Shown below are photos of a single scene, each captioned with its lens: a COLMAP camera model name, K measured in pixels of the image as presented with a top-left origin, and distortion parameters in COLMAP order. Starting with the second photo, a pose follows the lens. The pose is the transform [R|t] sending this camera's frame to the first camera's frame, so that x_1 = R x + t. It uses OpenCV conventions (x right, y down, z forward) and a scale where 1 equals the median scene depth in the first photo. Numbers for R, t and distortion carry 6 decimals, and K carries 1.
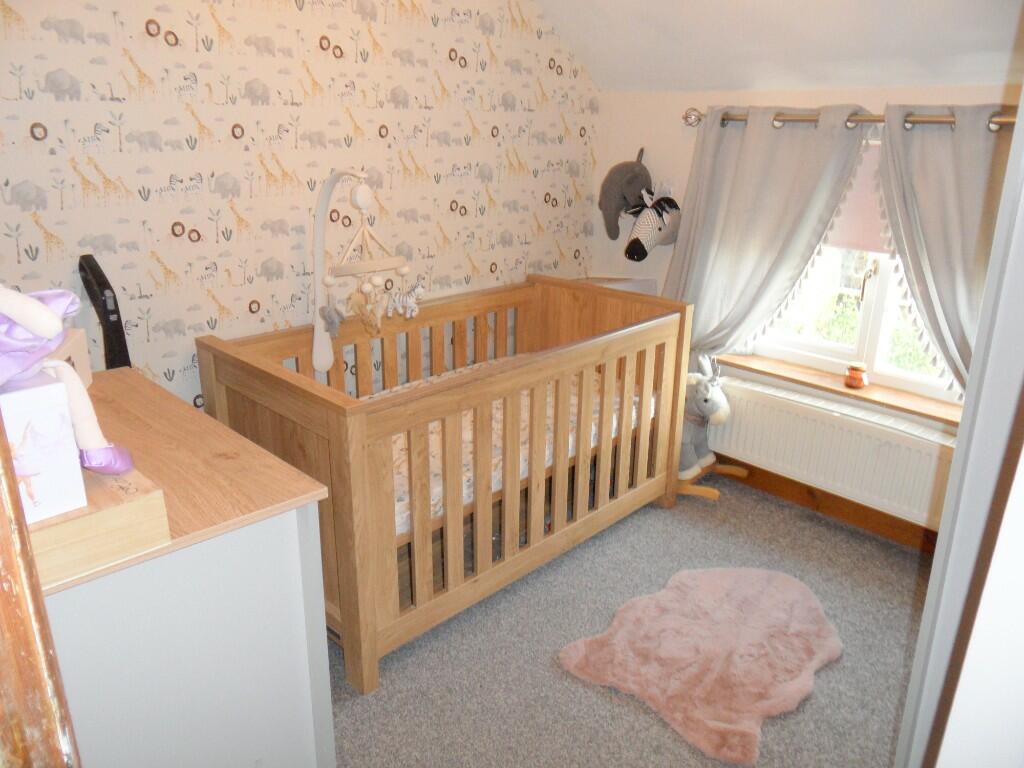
lens RADIAL K [[767.6, 0, 510.1], [0, 767.6, 381.6], [0, 0, 1]] dist [-0.009745, 0.019379]
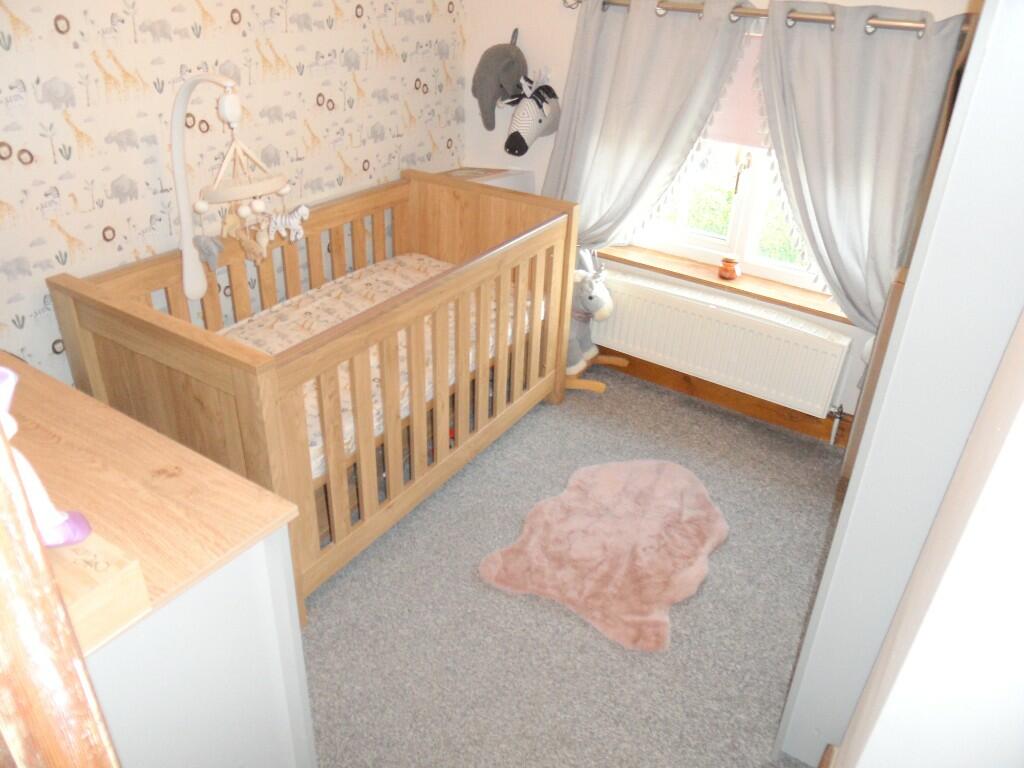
lens RADIAL K [[767.6, 0, 511.2], [0, 767.6, 382.5], [0, 0, 1]] dist [-0.009745, 0.019379]
pose [[0.977610, -0.079248, 0.194932, -0.067133], [0.041395, 0.980699, 0.191093, -0.078569], [-0.206313, -0.178746, 0.962021, 0.030095]]
